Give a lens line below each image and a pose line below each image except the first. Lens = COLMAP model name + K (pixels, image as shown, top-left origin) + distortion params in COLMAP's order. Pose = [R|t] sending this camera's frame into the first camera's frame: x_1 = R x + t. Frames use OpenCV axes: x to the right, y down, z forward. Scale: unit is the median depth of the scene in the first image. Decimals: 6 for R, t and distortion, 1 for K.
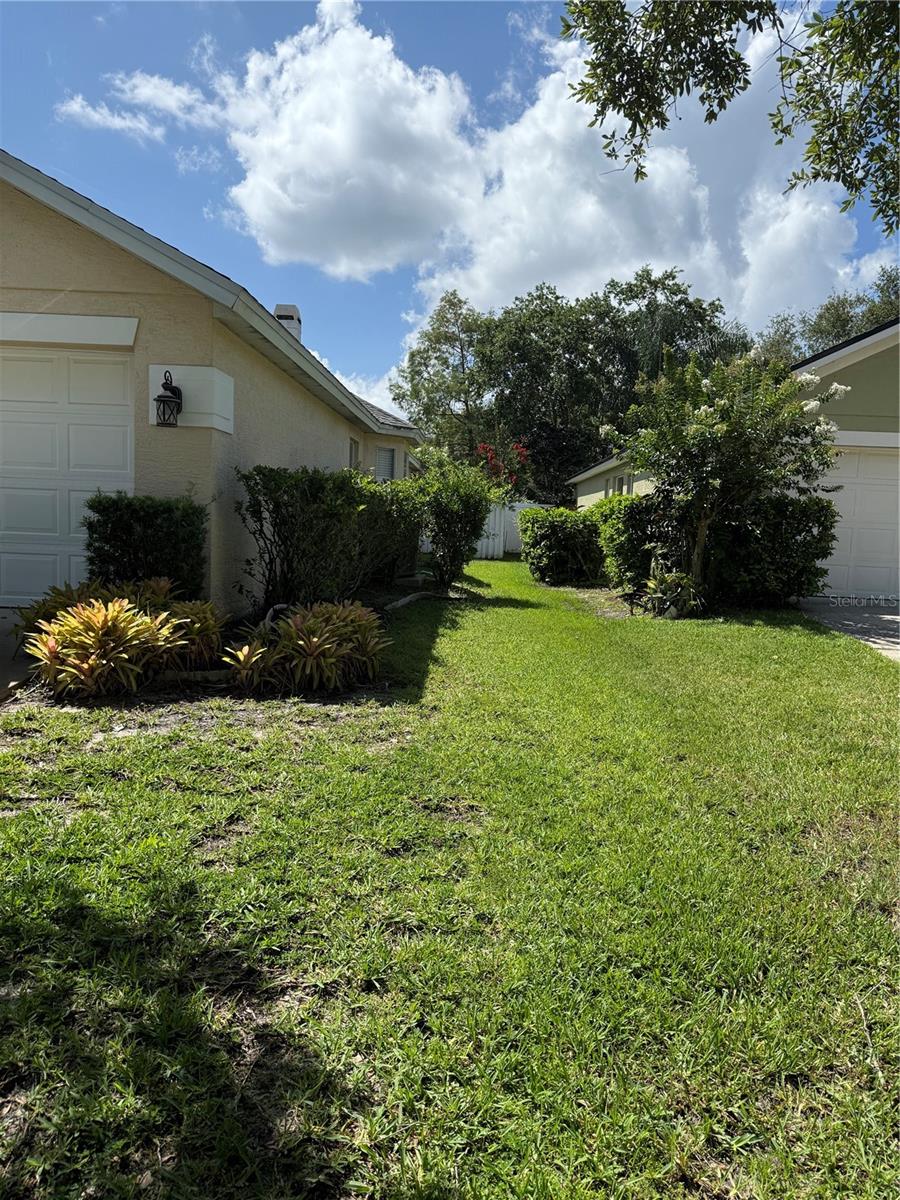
lens RADIAL K [[878.1, 0, 450.0], [0, 878.1, 600.0], [0, 0, 1]] dist [0.162439, -0.212400]
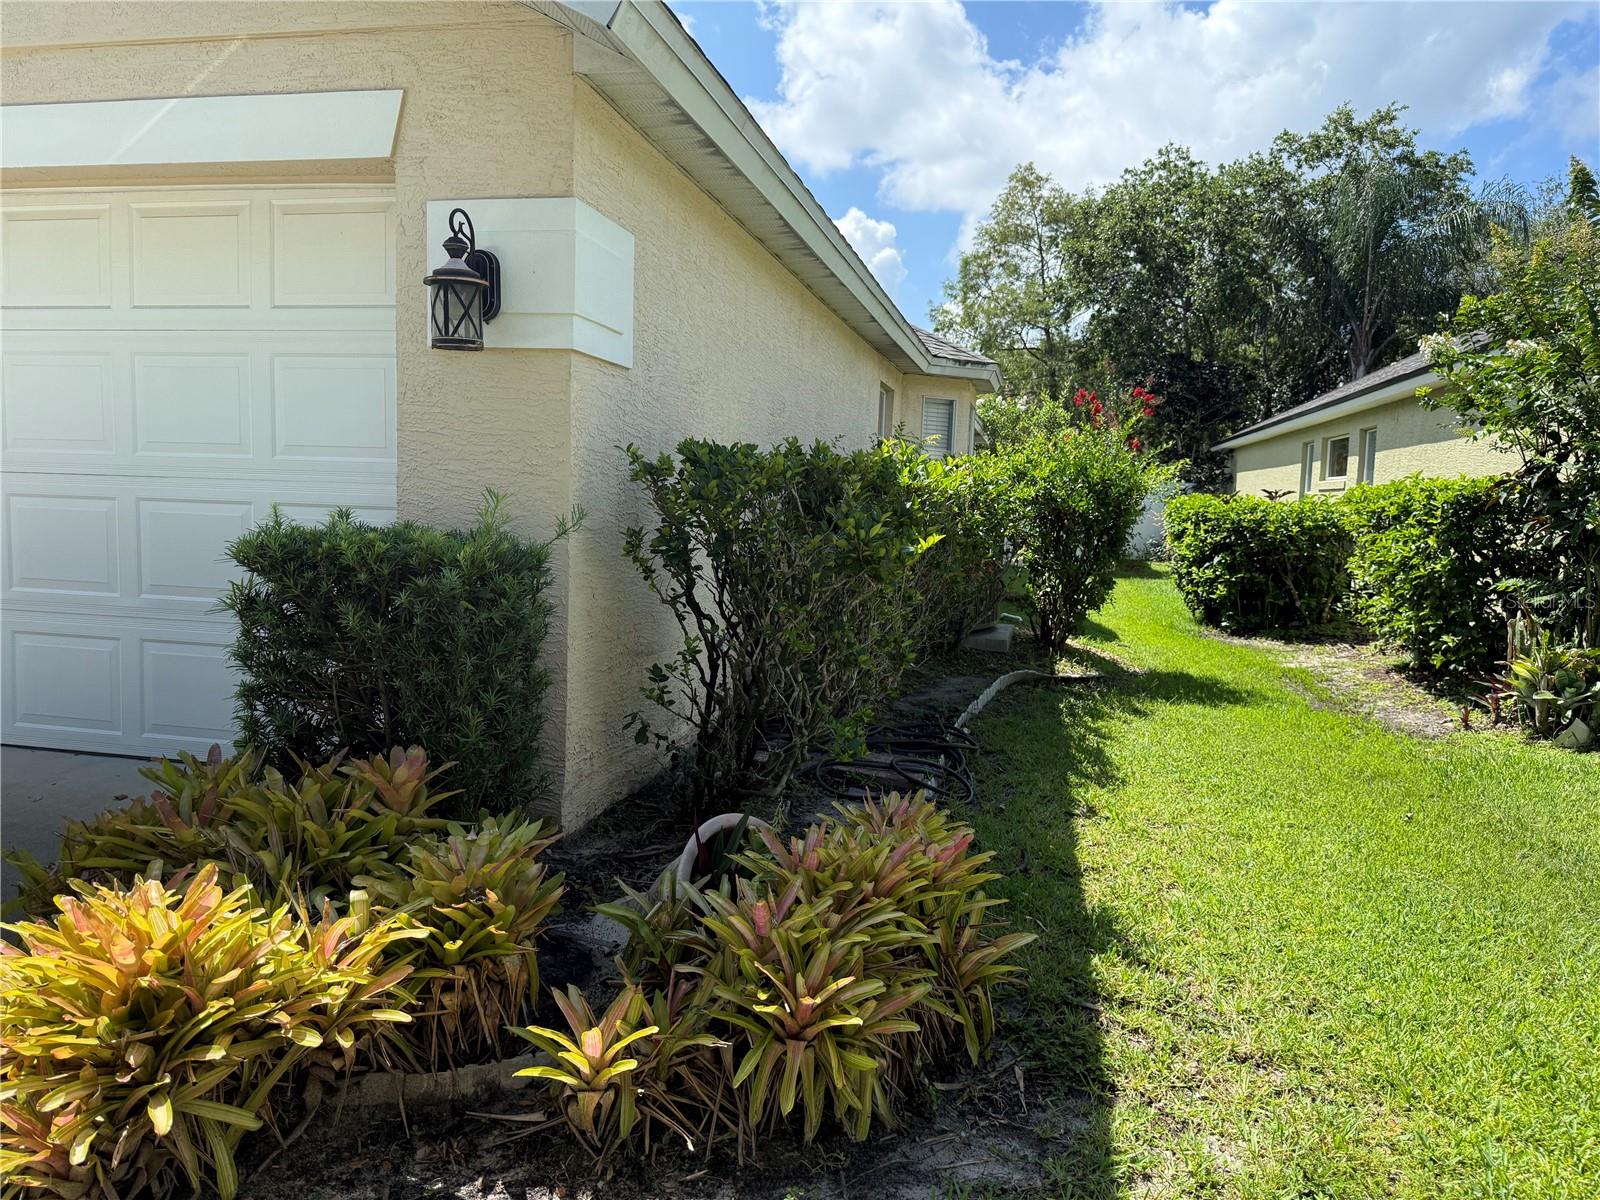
lens RADIAL K [[1170.8, 0, 800.0], [0, 1170.8, 600.0], [0, 0, 1]] dist [0.162439, -0.212400]
pose [[0.985952, 0.007710, -0.166850, -0.032730], [-0.008576, 0.999953, -0.004470, -0.034936], [0.166808, 0.005838, 0.985972, 0.217476]]
